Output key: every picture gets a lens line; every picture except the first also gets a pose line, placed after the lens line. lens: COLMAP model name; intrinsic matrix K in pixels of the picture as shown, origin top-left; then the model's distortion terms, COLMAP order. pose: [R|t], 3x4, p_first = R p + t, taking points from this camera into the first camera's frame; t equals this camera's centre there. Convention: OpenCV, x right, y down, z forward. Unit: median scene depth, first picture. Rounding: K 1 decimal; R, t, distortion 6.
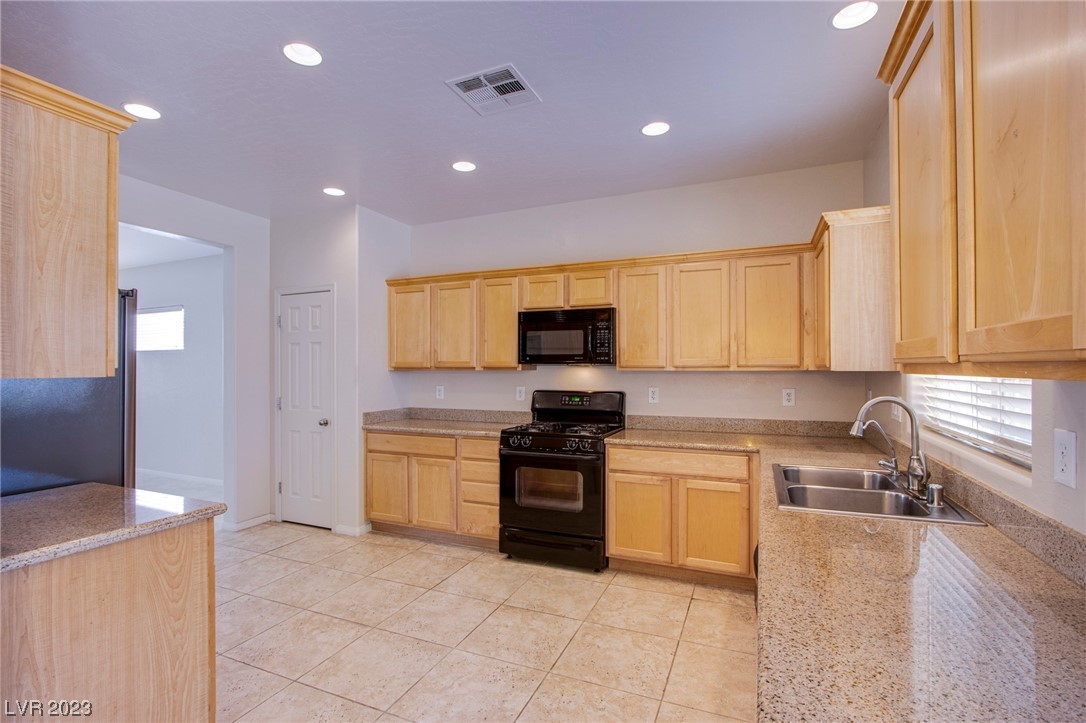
lens RADIAL K [[504.7, 0, 536.3], [0, 504.7, 367.2], [0, 0, 1]] dist [-0.020860, 0.002912]
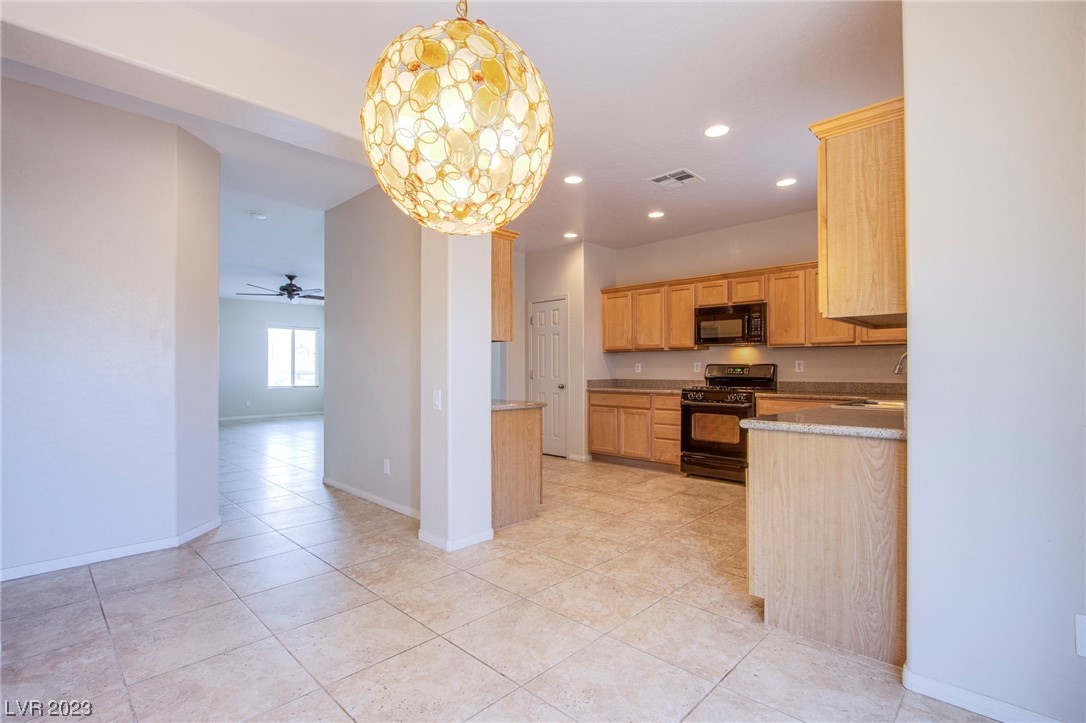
lens RADIAL K [[504.7, 0, 537.5], [0, 504.7, 365.3], [0, 0, 1]] dist [-0.020860, 0.002912]
pose [[0.935276, -0.001278, -0.353918, 0.055283], [0.000553, 0.999998, -0.002149, 0.058031], [0.353920, 0.001814, 0.935274, -0.518968]]
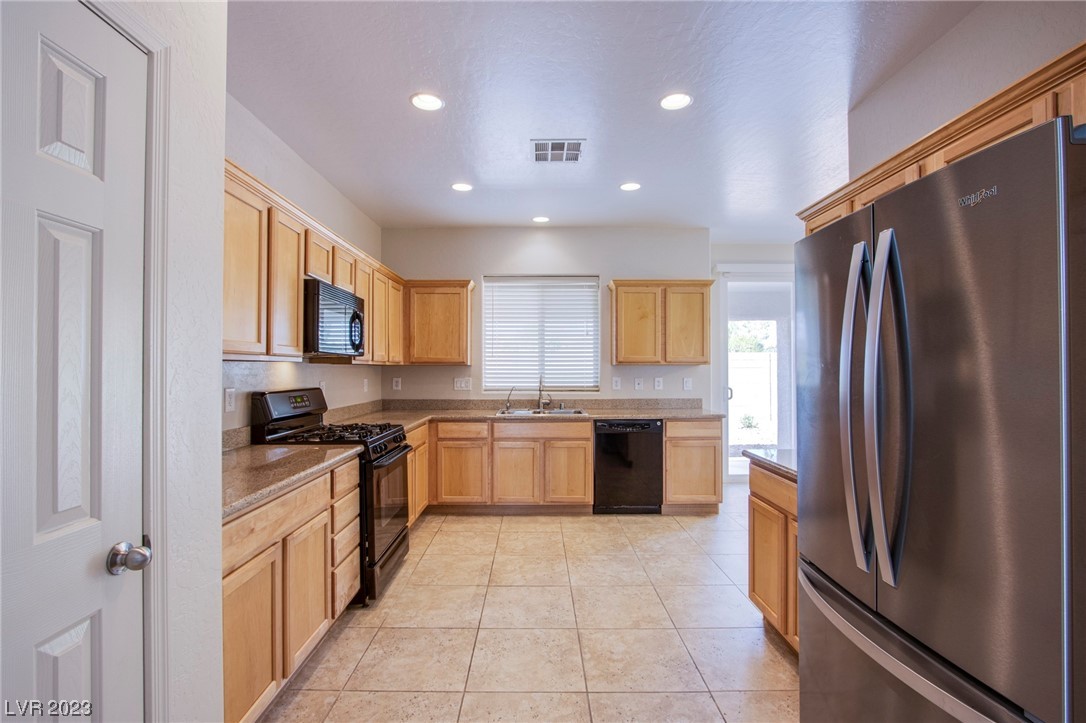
lens RADIAL K [[504.7, 0, 539.1], [0, 504.7, 364.2], [0, 0, 1]] dist [-0.020860, 0.002912]
pose [[-0.408651, 0.010700, 0.912628, -0.852735], [-0.000387, 0.999929, -0.011897, 0.018659], [-0.912690, -0.005215, -0.408618, 1.060346]]
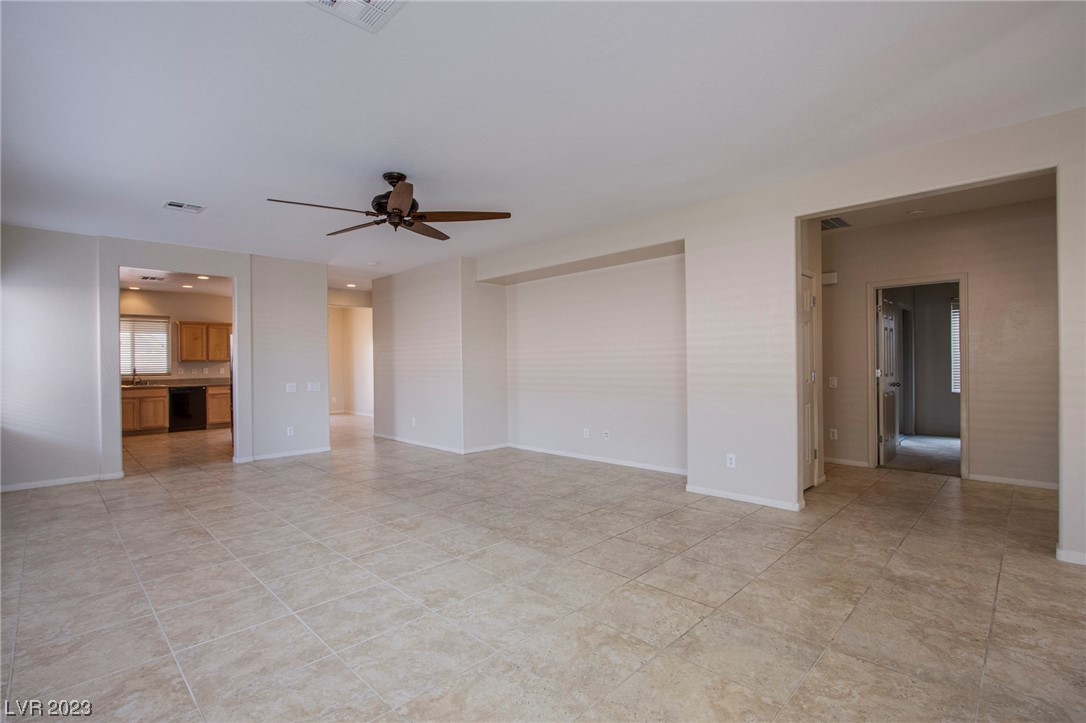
lens RADIAL K [[504.7, 0, 543.7], [0, 504.7, 366.4], [0, 0, 1]] dist [-0.020860, 0.002912]
pose [[-0.933517, 0.009690, 0.358402, -2.523918], [0.011428, 0.999931, 0.002732, 0.044119], [-0.358351, 0.006646, -0.933563, 2.150677]]
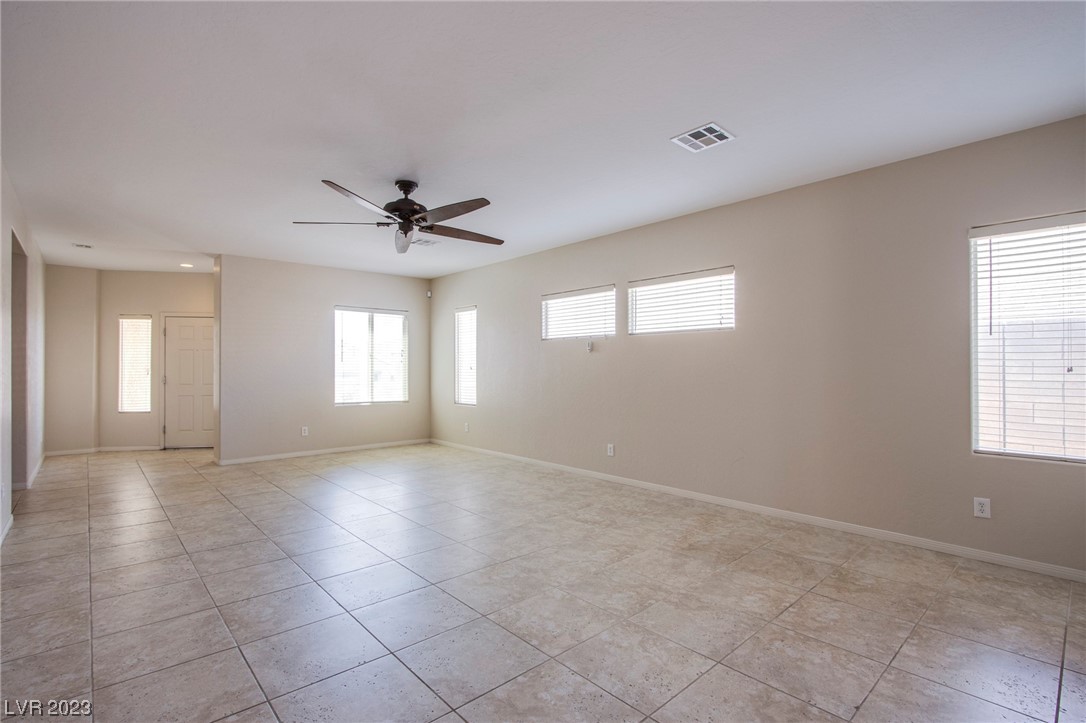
lens RADIAL K [[504.7, 0, 541.3], [0, 504.7, 373.0], [0, 0, 1]] dist [-0.020860, 0.002912]
pose [[0.913633, 0.005364, -0.406505, -1.127113], [0.000628, 0.999893, 0.014605, 0.033820], [0.406540, -0.013599, 0.913532, 0.373141]]
